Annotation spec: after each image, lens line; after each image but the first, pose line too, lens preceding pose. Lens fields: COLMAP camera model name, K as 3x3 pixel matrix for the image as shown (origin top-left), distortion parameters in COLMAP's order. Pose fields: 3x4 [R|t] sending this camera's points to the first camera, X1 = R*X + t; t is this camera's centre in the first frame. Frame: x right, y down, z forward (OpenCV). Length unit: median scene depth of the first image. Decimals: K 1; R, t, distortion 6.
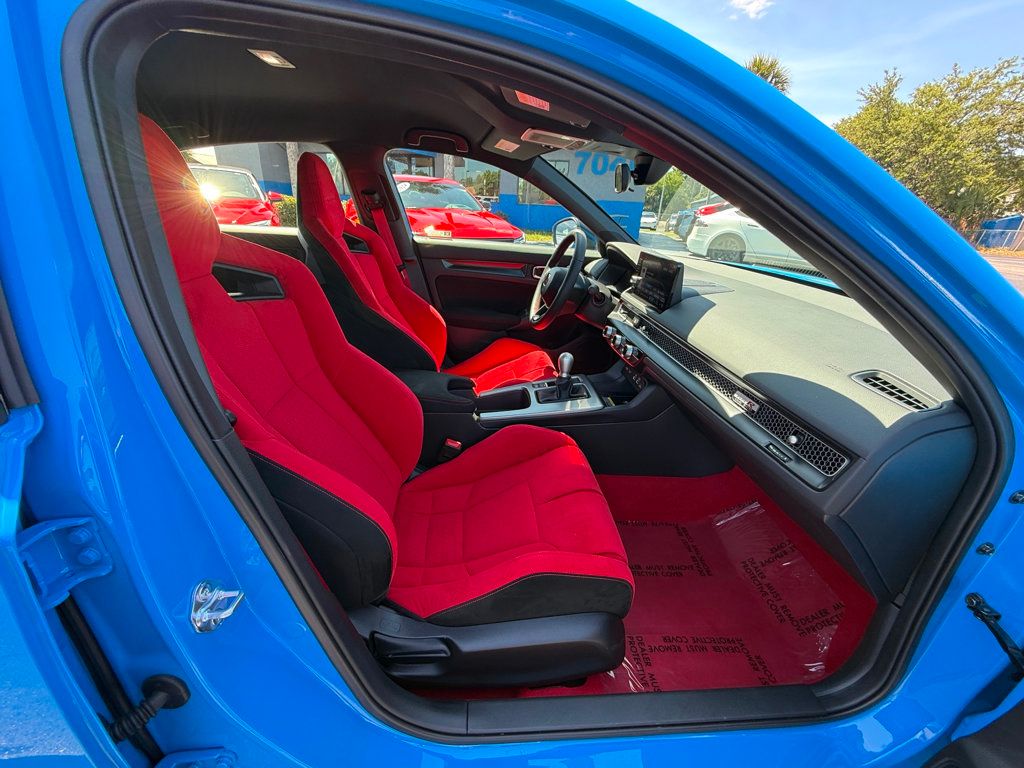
lens RADIAL K [[414.7, 0, 512.0], [0, 414.7, 384.0], [0, 0, 1]] dist [0.026486, -0.000044]
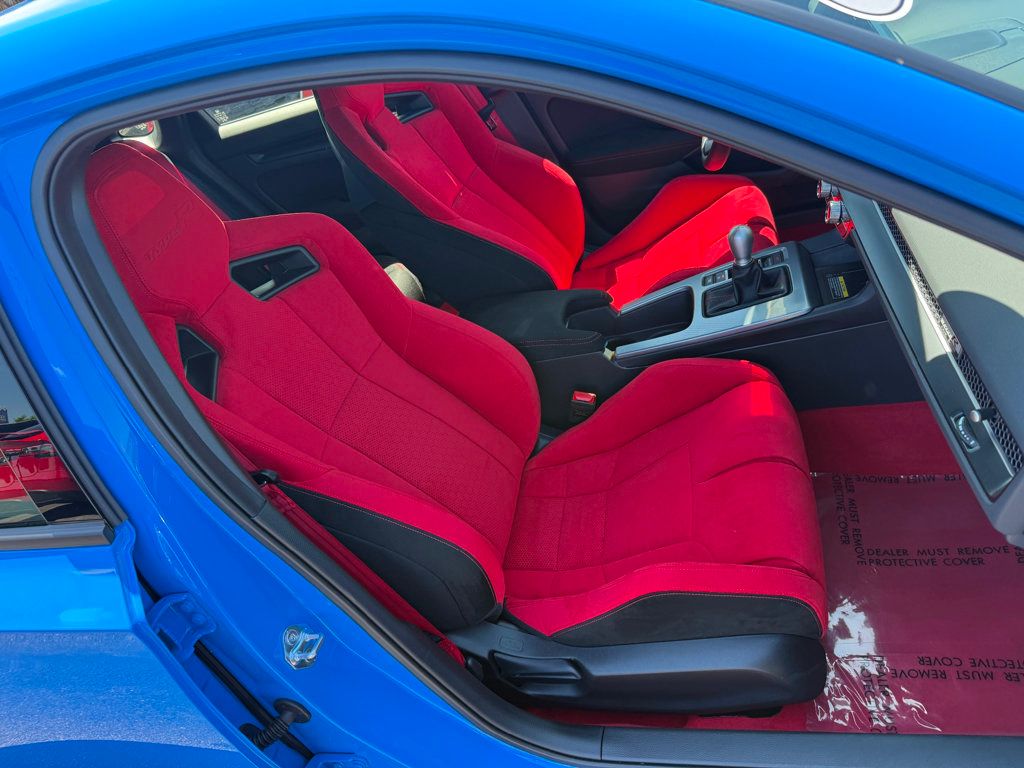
lens RADIAL K [[725.2, 0, 512.0], [0, 725.2, 384.0], [0, 0, 1]] dist [0.093081, -0.090259]
pose [[0.907936, -0.125415, -0.399905, 0.327892], [0.219268, 0.955316, 0.198224, -0.199321], [0.357175, -0.267661, 0.894865, -0.174110]]
